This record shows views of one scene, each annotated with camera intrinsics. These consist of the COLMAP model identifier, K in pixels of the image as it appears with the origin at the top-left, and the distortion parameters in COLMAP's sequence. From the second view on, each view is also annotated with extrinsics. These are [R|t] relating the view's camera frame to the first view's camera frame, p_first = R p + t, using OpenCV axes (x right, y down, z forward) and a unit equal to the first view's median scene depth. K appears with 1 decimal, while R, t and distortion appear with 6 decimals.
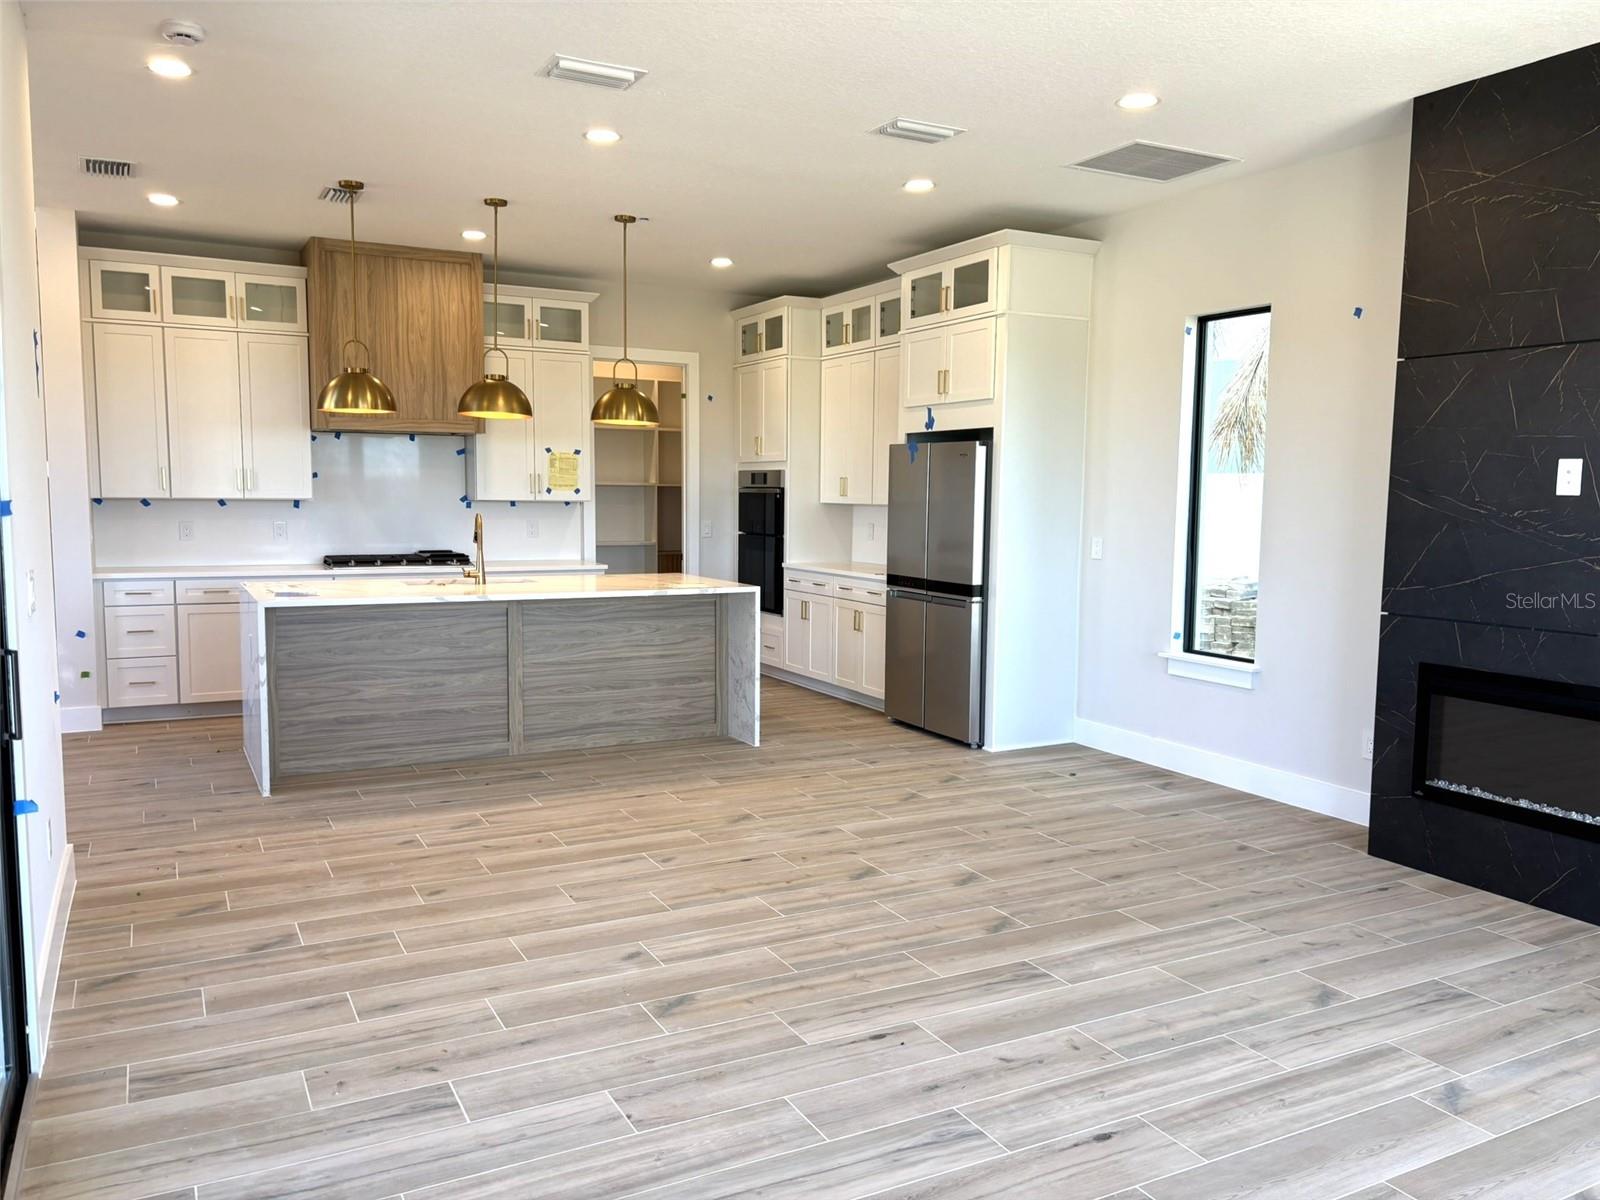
lens RADIAL K [[1220.7, 0, 803.1], [0, 1220.7, 607.3], [0, 0, 1]] dist [0.053655, -0.060968]
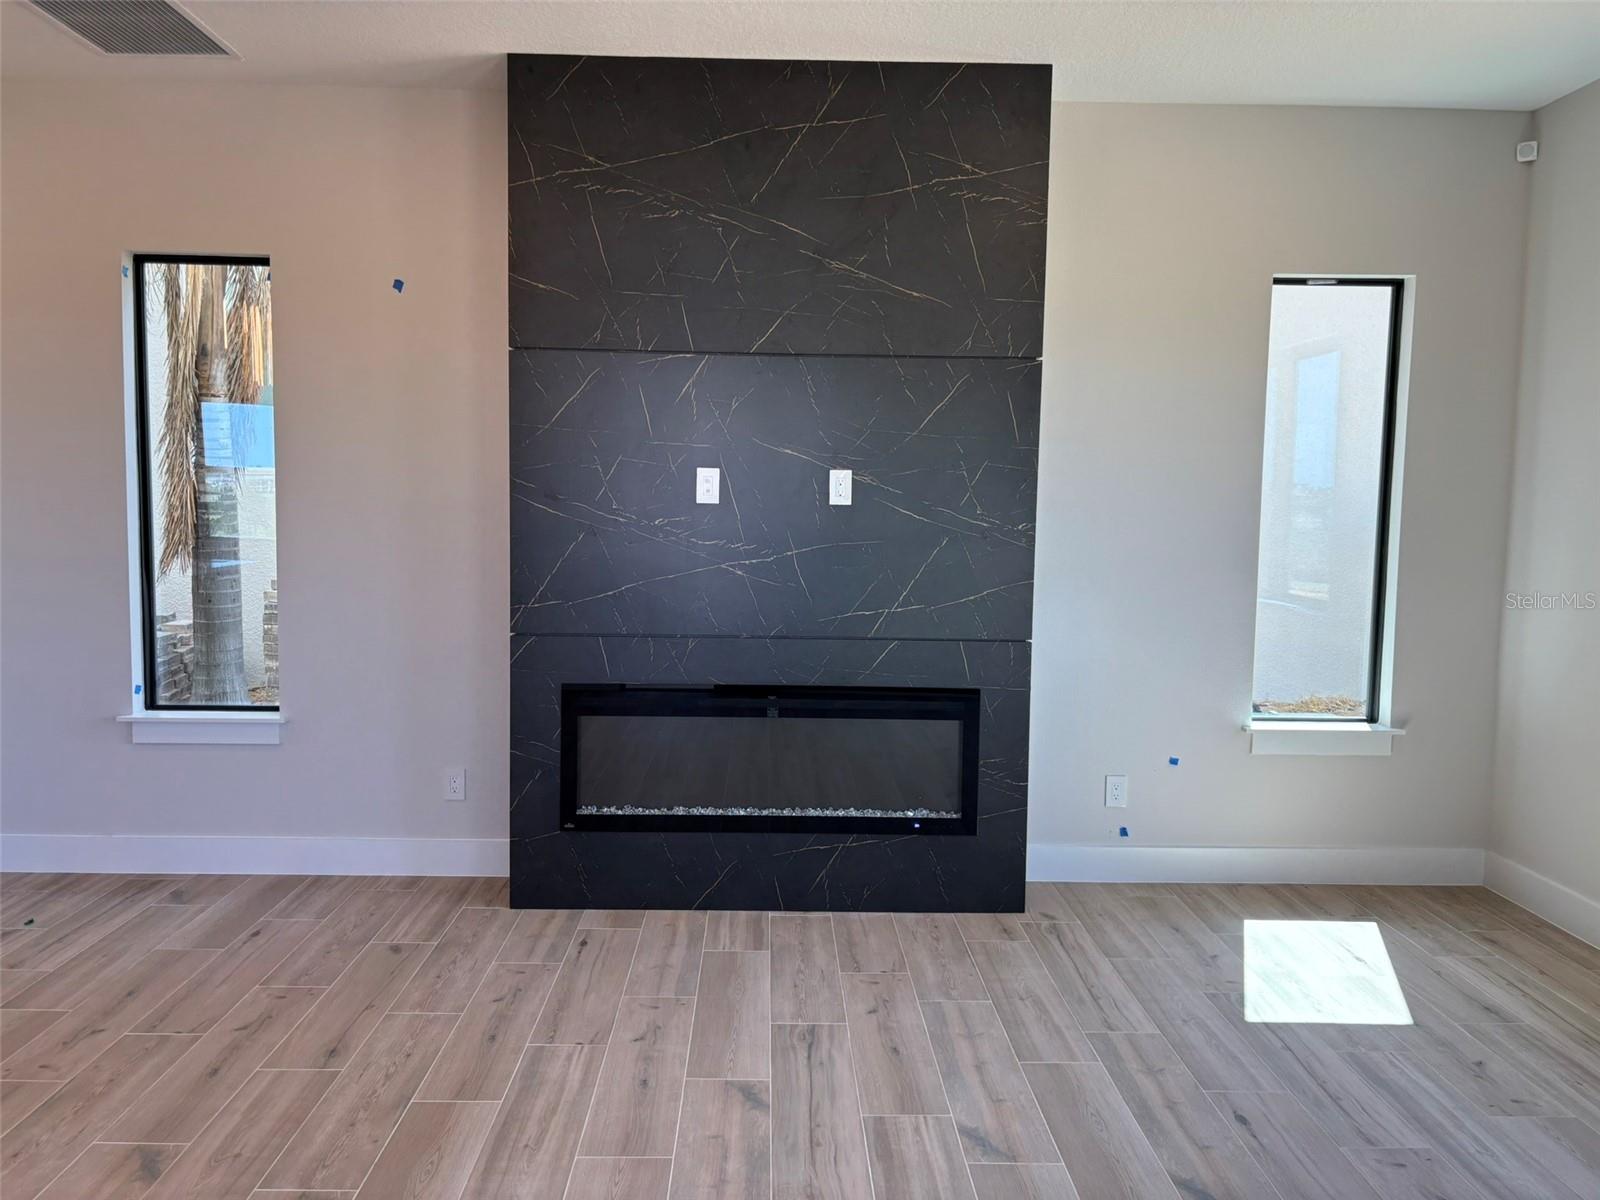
lens RADIAL K [[1220.7, 0, 794.4], [0, 1220.7, 590.6], [0, 0, 1]] dist [0.053655, -0.060968]
pose [[0.453114, -0.073696, 0.888401, -0.182454], [0.075481, 0.996170, 0.044138, -0.042194], [-0.888251, 0.047058, 0.456941, 0.349450]]
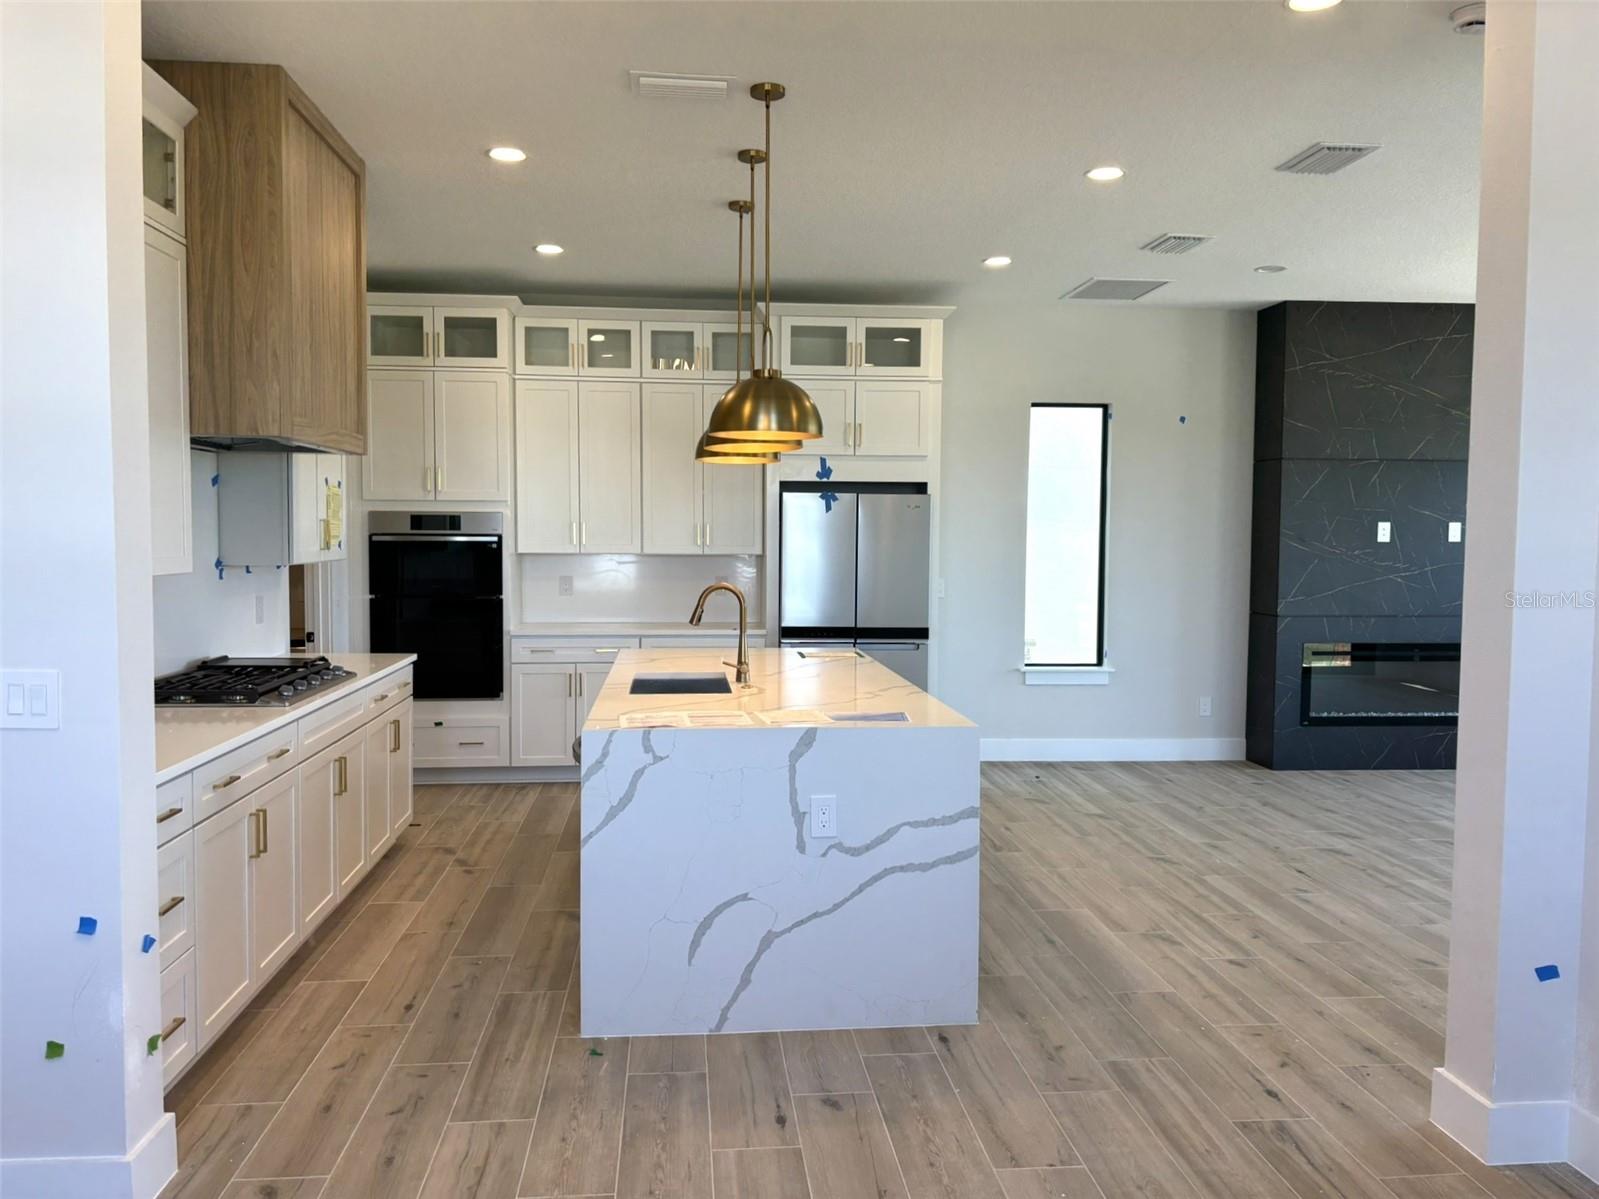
lens RADIAL K [[1220.0, 0, 808.3], [0, 1220.0, 608.4], [0, 0, 1]] dist [0.053655, -0.060968]
pose [[0.385437, -0.065008, 0.920441, -1.032287], [0.086593, 0.995661, 0.034059, -0.094467], [-0.918662, 0.066576, 0.389394, 0.788749]]
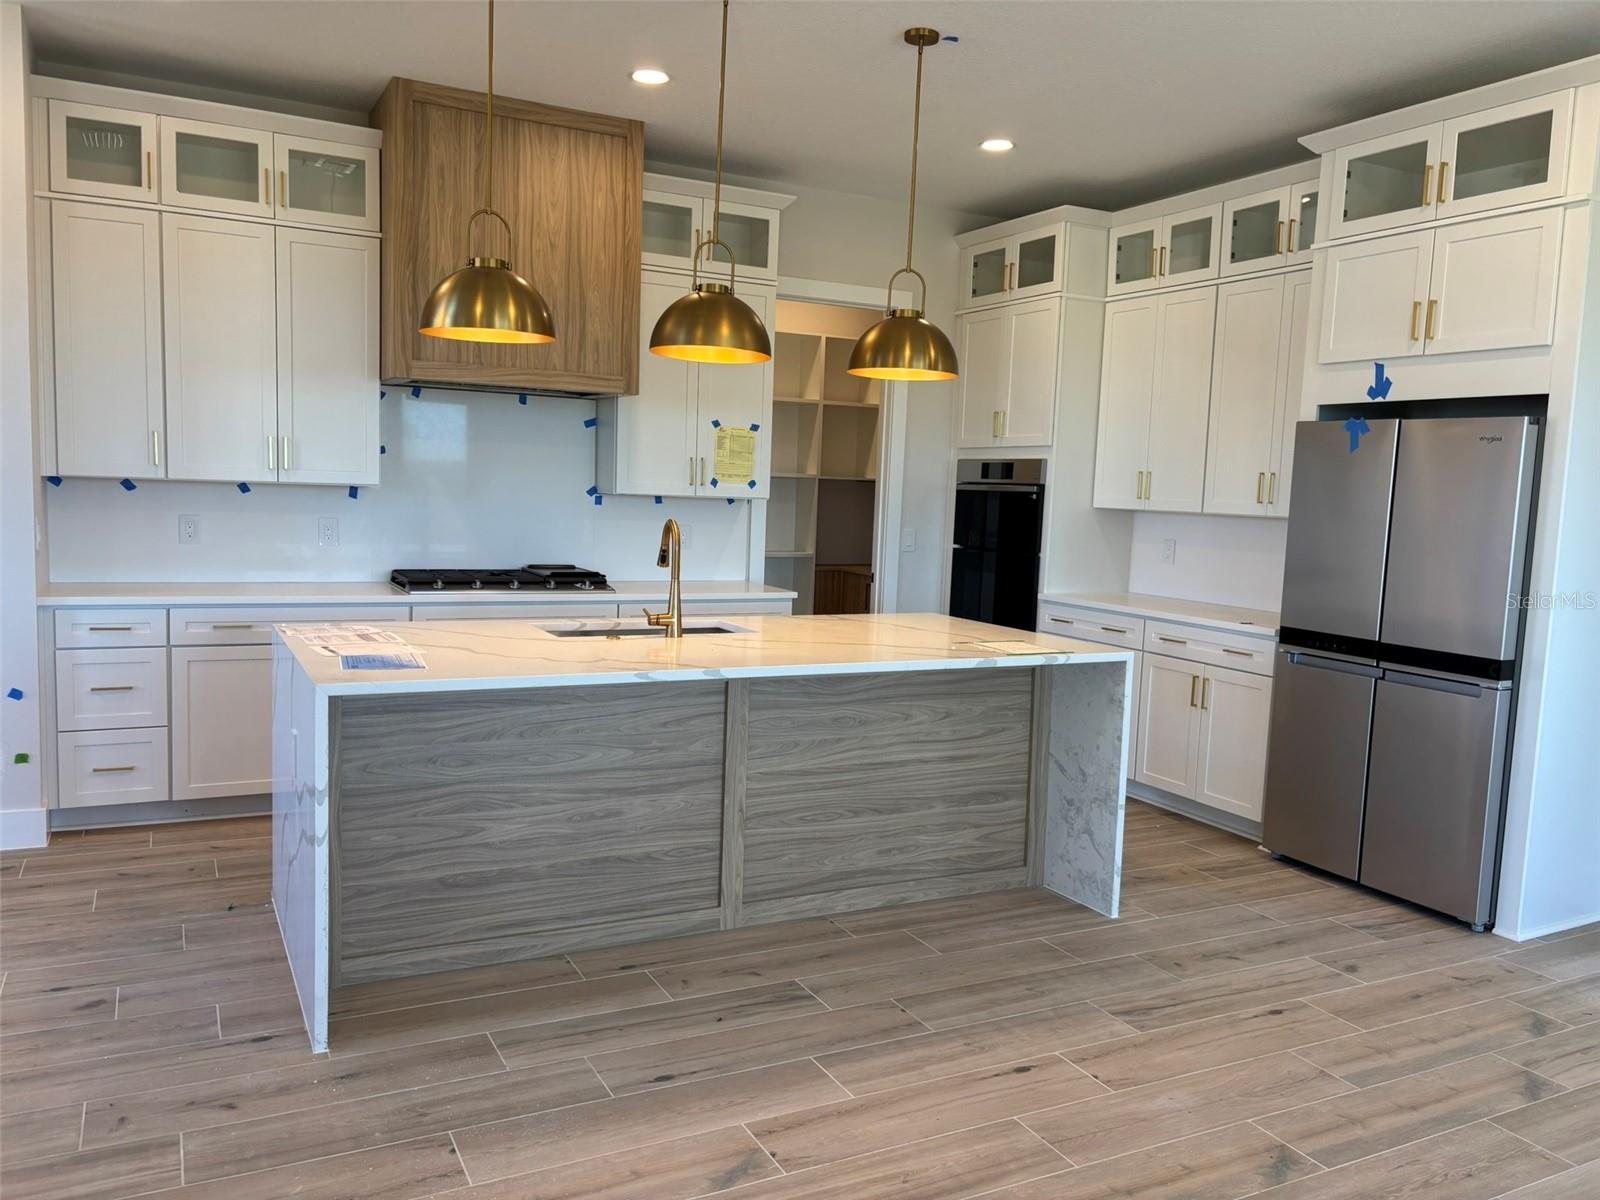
lens RADIAL K [[1220.7, 0, 791.5], [0, 1220.7, 606.8], [0, 0, 1]] dist [0.053655, -0.060968]
pose [[0.999543, 0.027635, -0.012286, -0.227447], [-0.027598, 0.999614, 0.003155, -0.042258], [0.012369, -0.002815, 0.999920, 0.463346]]
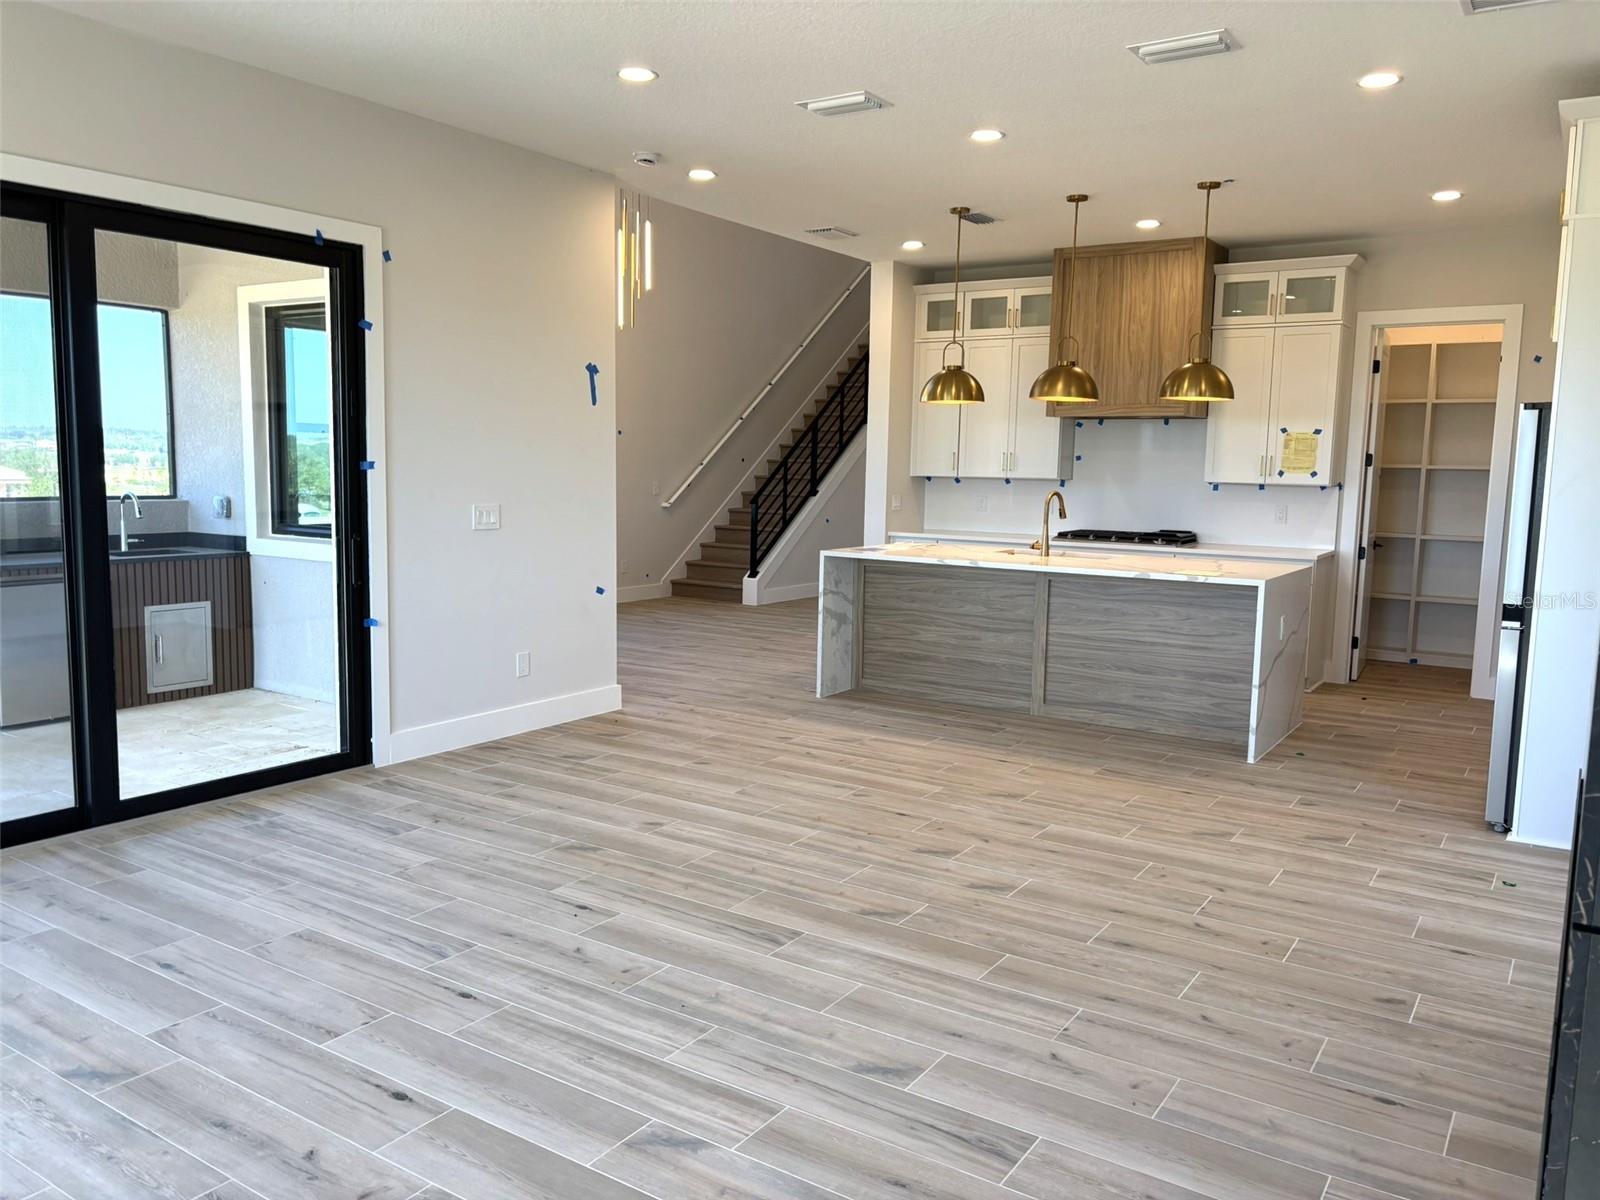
lens RADIAL K [[1220.7, 0, 790.2], [0, 1220.7, 600.4], [0, 0, 1]] dist [0.053655, -0.060968]
pose [[0.473037, 0.100260, -0.875320, 0.669355], [-0.100318, 0.993172, 0.059546, -0.024883], [0.875313, 0.059643, 0.479865, 0.326962]]
